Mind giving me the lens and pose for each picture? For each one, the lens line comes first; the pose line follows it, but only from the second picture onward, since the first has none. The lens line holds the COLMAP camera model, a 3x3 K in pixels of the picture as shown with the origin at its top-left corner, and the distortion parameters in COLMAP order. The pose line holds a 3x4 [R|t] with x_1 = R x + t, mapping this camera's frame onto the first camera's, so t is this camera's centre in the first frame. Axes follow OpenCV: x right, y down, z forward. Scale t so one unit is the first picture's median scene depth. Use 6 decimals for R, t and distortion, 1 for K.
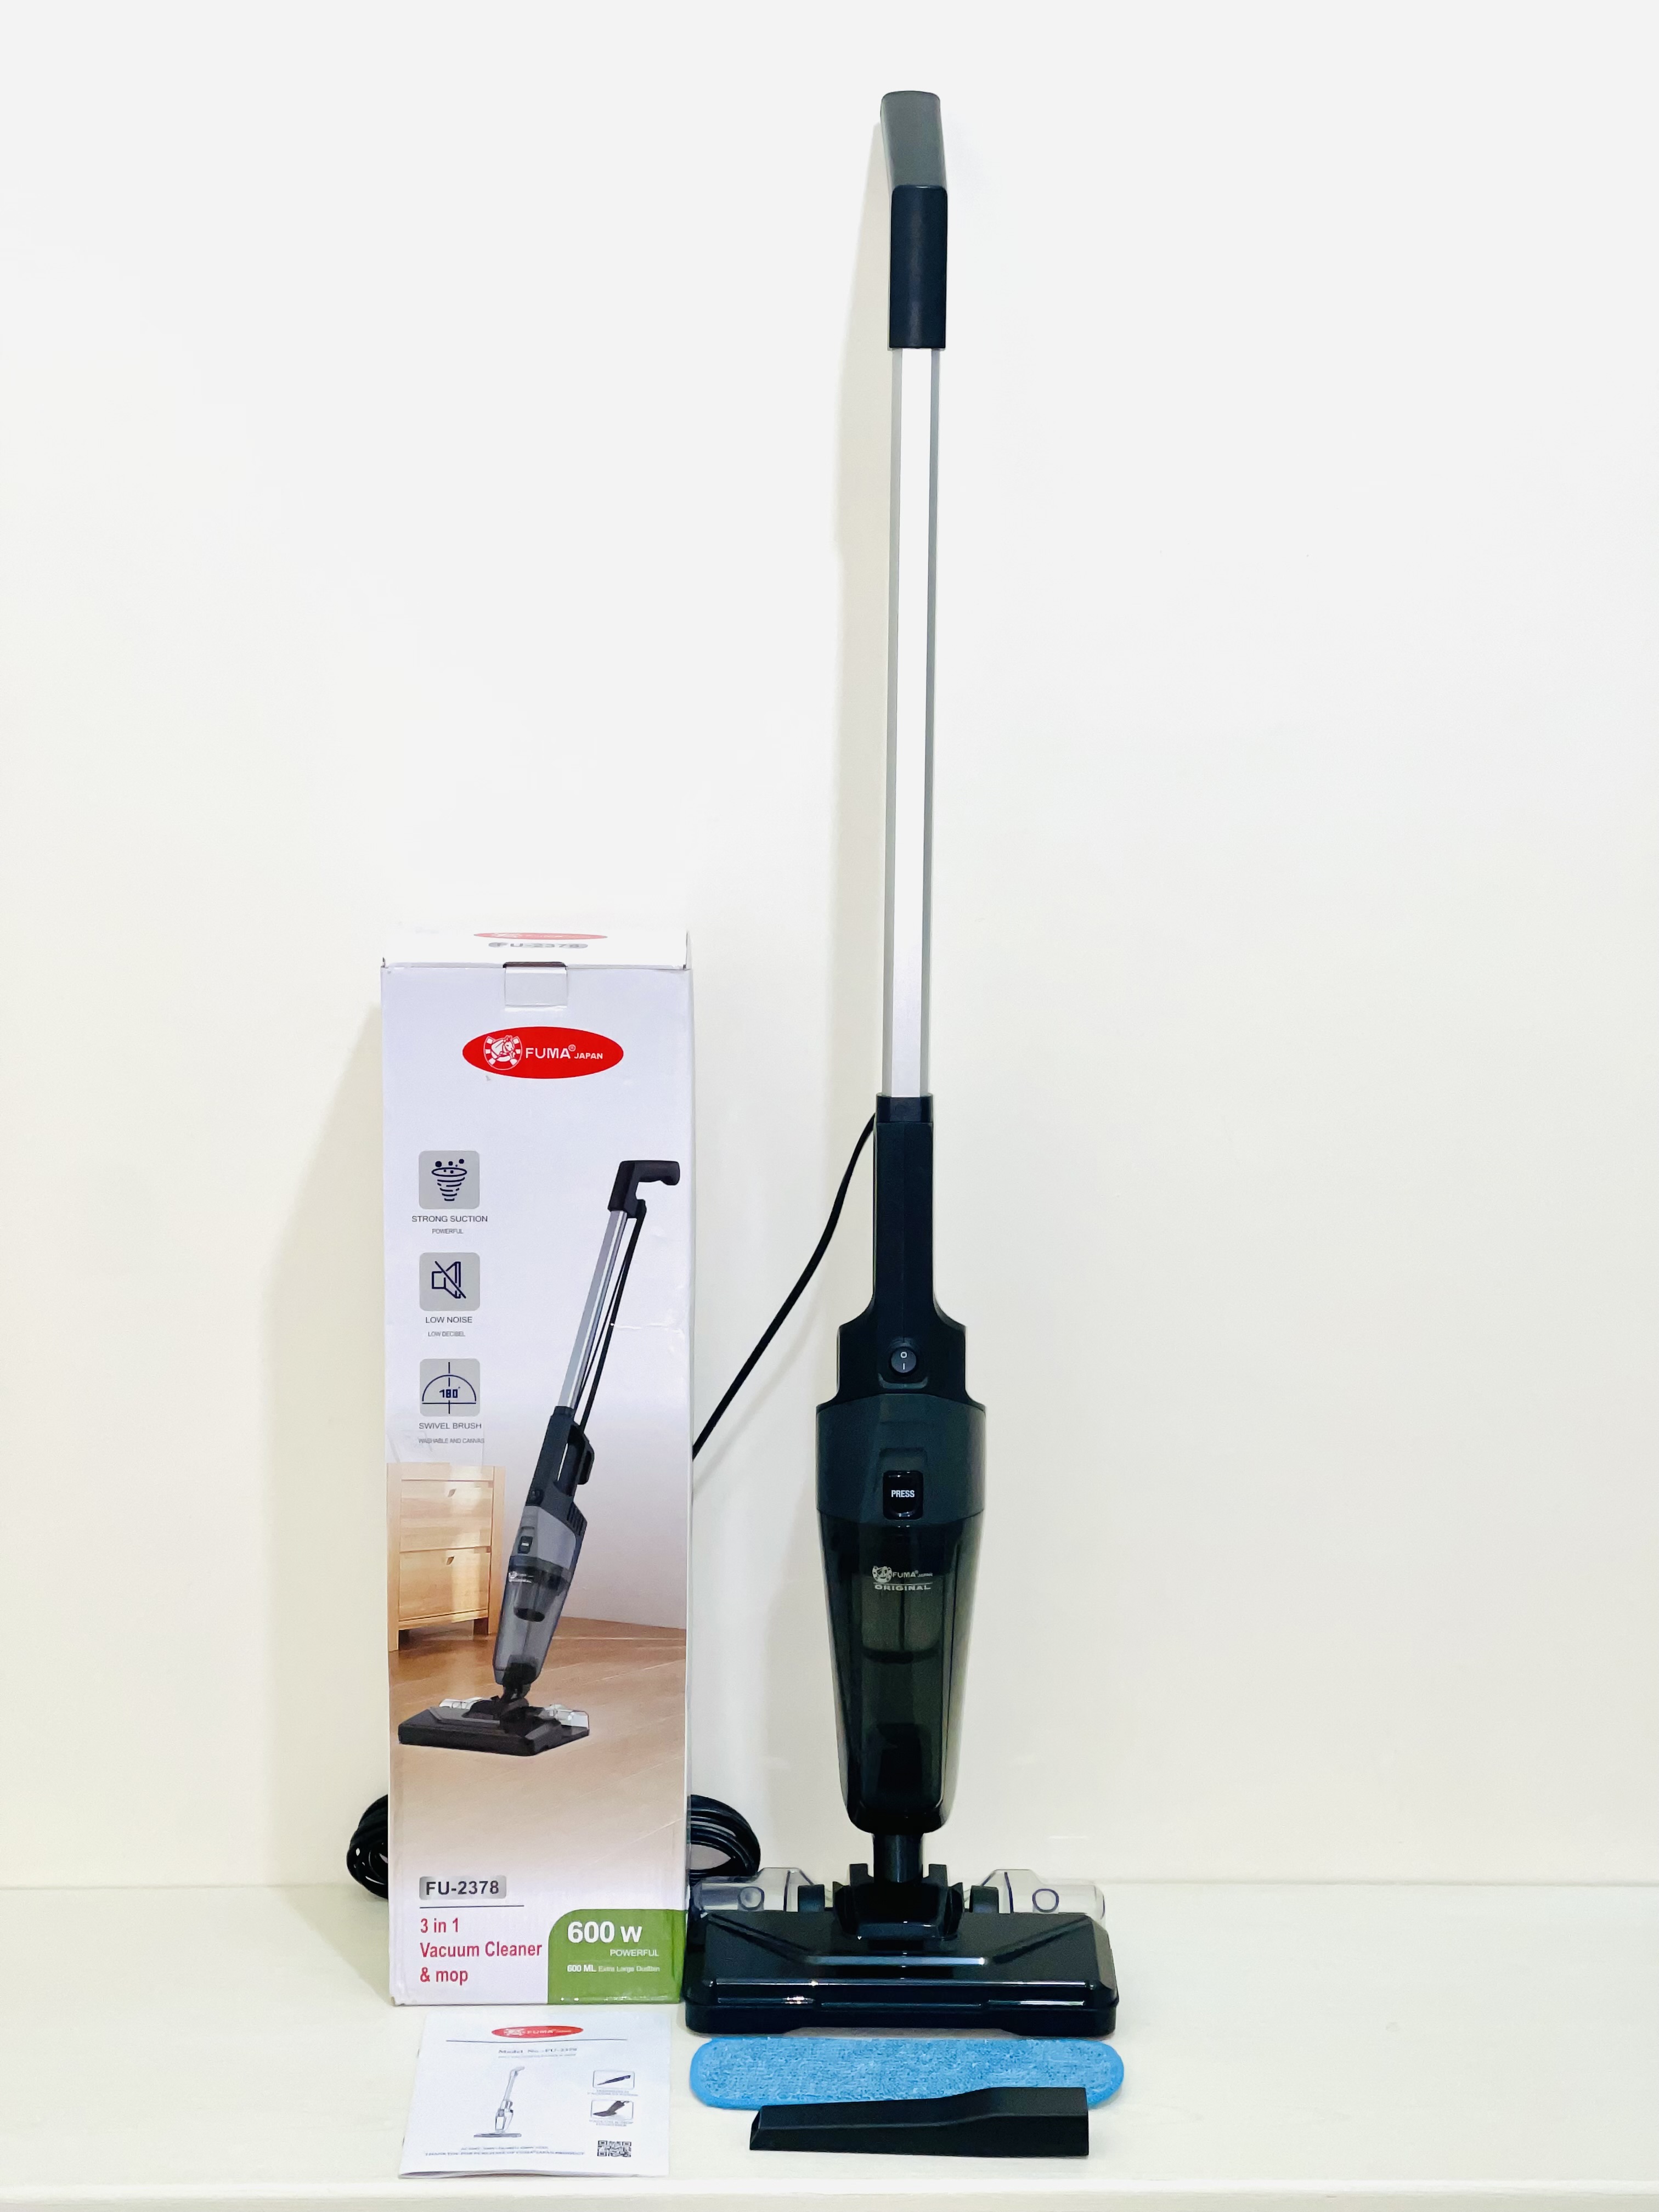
lens RADIAL K [[4440.3, 0, 827.8], [0, 4440.3, 1099.2], [0, 0, 1]] dist [0.262617, 0.000000]
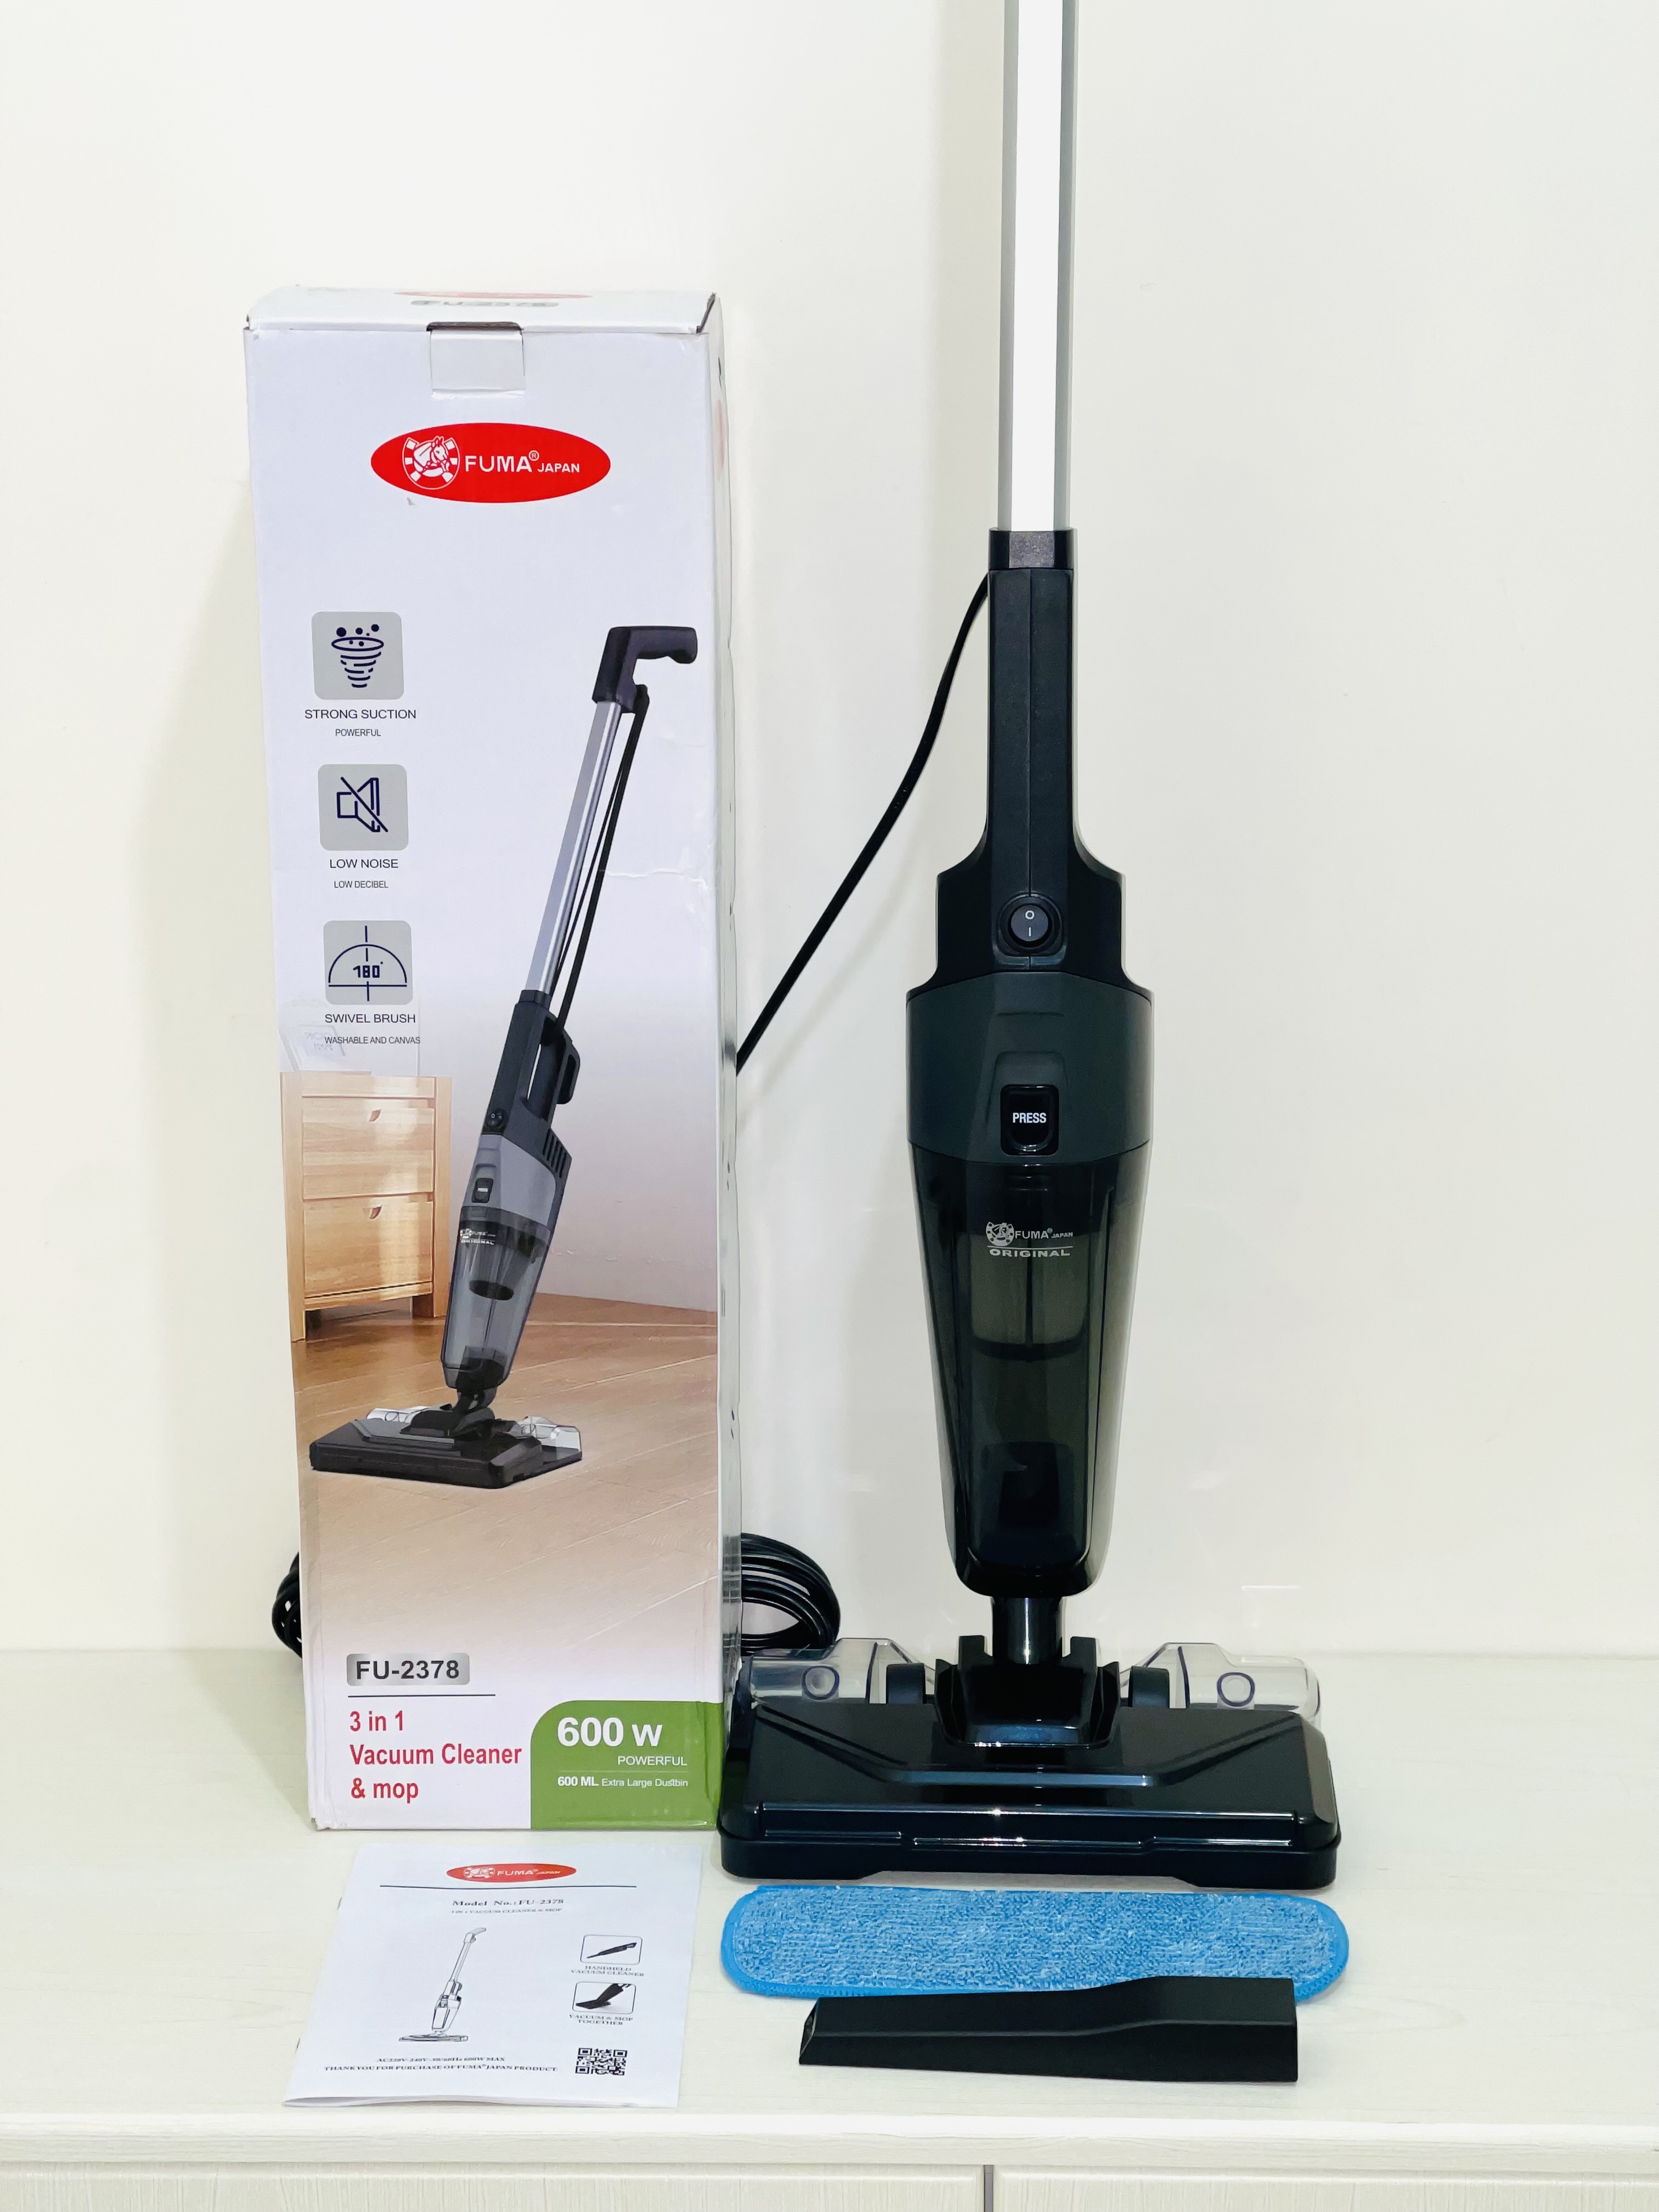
lens RADIAL K [[4440.3, 0, 845.3], [0, 4440.3, 1106.4], [0, 0, 1]] dist [0.262617, 0.000000]
pose [[0.999036, 0.000377, -0.043902, 0.018541], [0.003221, 0.996639, 0.081858, 0.030450], [0.043786, -0.081920, 0.995677, 0.313831]]
